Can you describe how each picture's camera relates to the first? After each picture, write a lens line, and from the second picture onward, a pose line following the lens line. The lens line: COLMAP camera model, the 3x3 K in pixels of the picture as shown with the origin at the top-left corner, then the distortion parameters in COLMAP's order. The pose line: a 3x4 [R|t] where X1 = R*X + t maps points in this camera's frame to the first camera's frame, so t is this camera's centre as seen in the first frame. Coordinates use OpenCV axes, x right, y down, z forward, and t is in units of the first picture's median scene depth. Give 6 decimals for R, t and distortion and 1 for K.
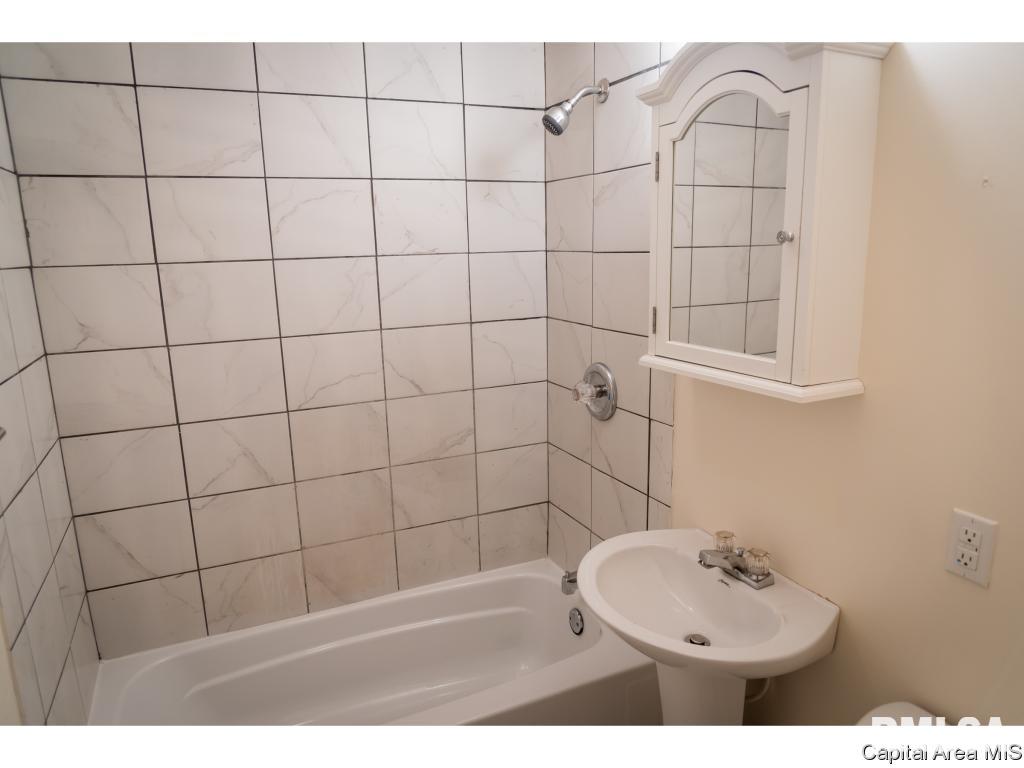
lens RADIAL K [[676.6, 0, 510.9], [0, 676.6, 388.1], [0, 0, 1]] dist [0.010626, -0.017470]
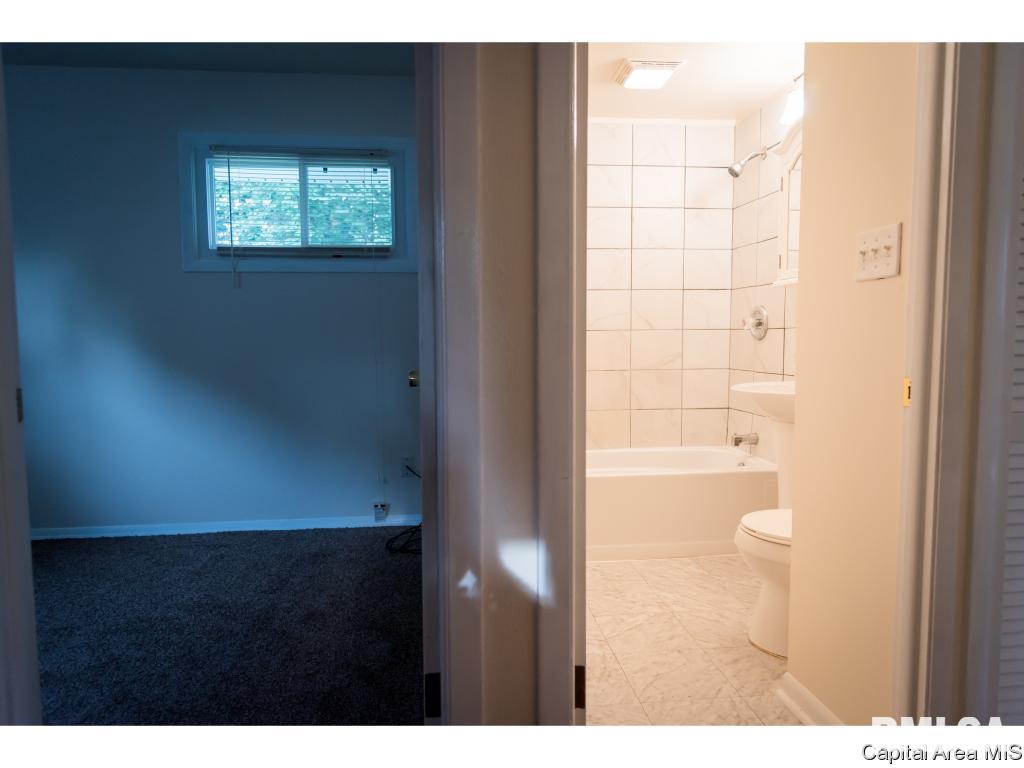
lens RADIAL K [[676.6, 0, 510.9], [0, 676.6, 388.1], [0, 0, 1]] dist [0.010626, -0.017470]
pose [[0.949280, 0.042276, -0.311576, 0.073042], [-0.082019, 0.989907, -0.115574, 0.394953], [0.303545, 0.135268, 0.943166, -0.732659]]
